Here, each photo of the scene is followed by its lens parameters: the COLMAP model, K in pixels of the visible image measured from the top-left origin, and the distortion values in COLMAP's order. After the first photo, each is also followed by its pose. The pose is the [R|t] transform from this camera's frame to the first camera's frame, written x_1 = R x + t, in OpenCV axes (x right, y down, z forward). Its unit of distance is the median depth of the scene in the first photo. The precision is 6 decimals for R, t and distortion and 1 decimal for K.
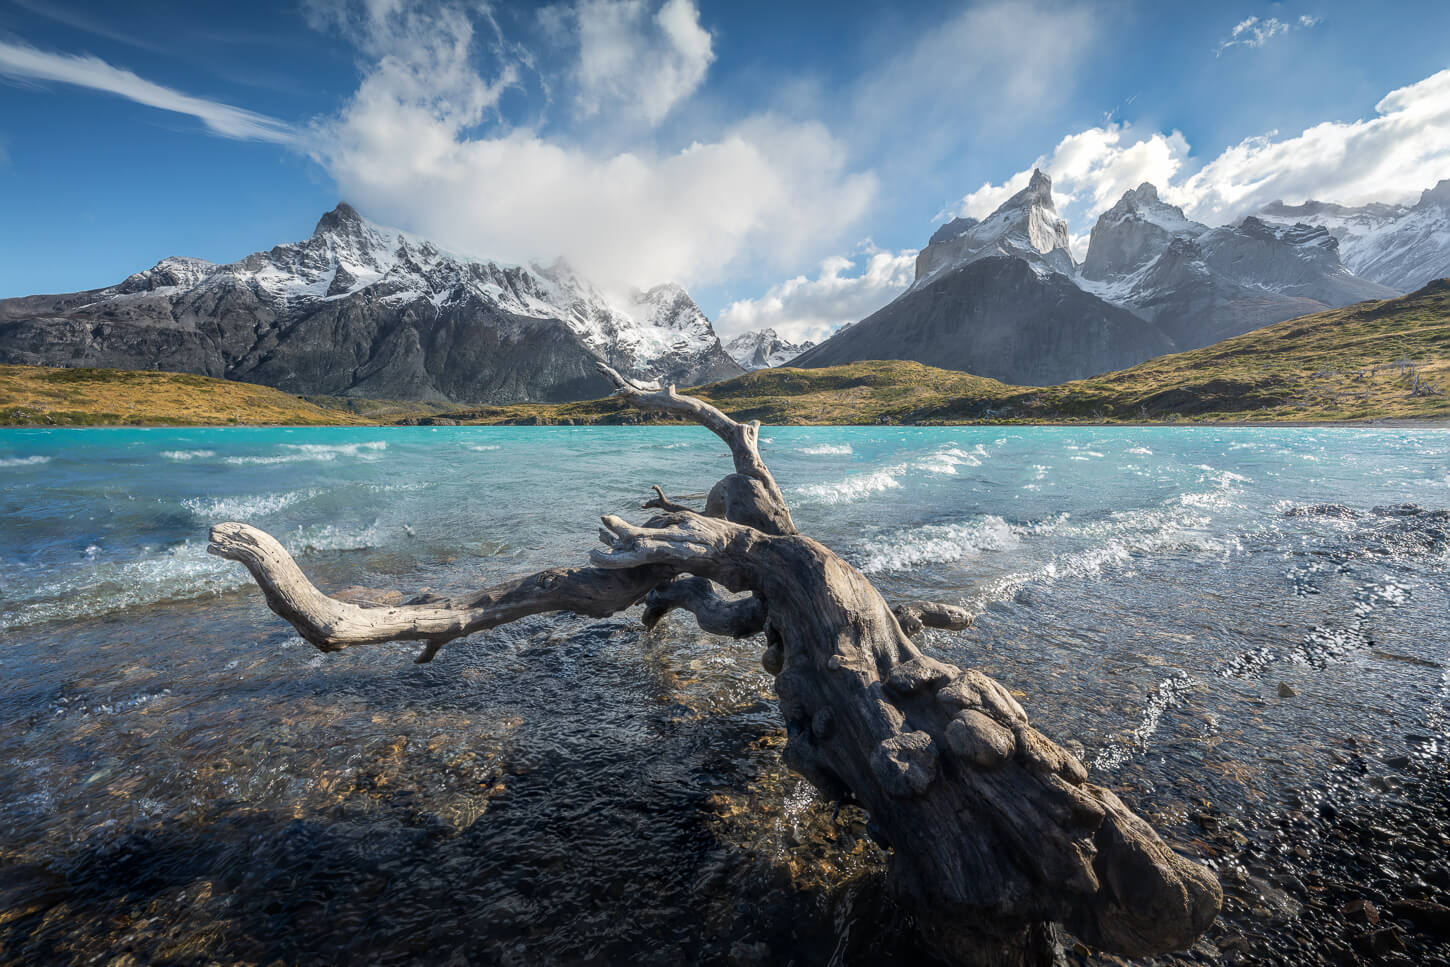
lens RADIAL K [[613.1, 0, 700.6], [0, 613.1, 484.7], [0, 0, 1]] dist [-0.001796, 0.000583]
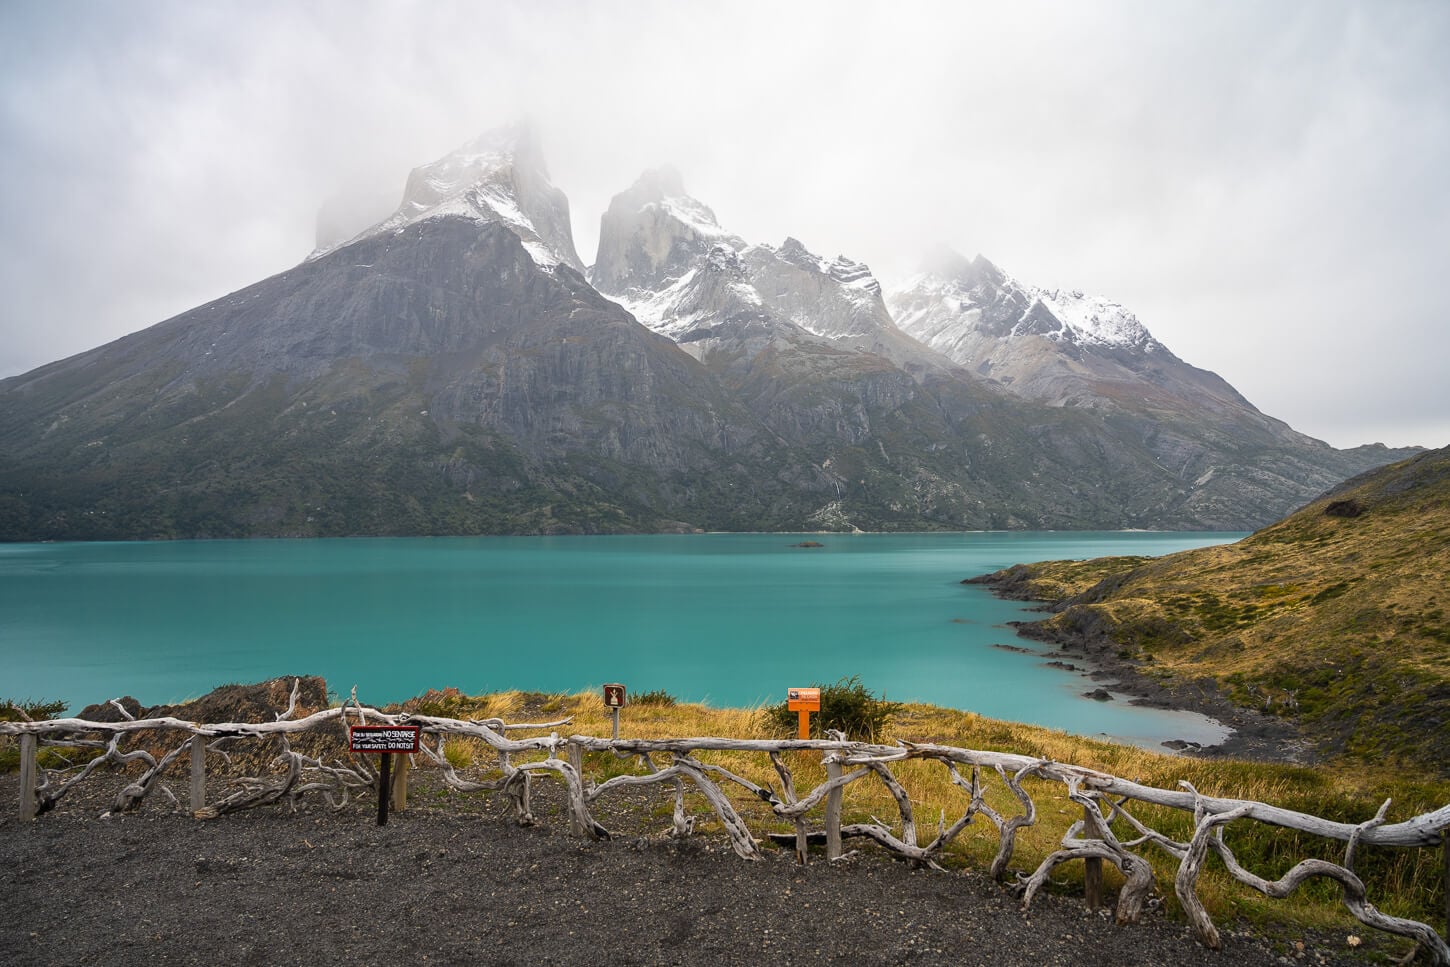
lens RADIAL K [[880.8, 0, 739.5], [0, 880.8, 492.8], [0, 0, 1]] dist [-0.010229, -0.010351]
pose [[0.718851, 0.012841, 0.695046, 0.154582], [0.069751, 0.993451, -0.090495, -0.054381], [-0.691656, 0.113532, 0.713248, 0.396154]]
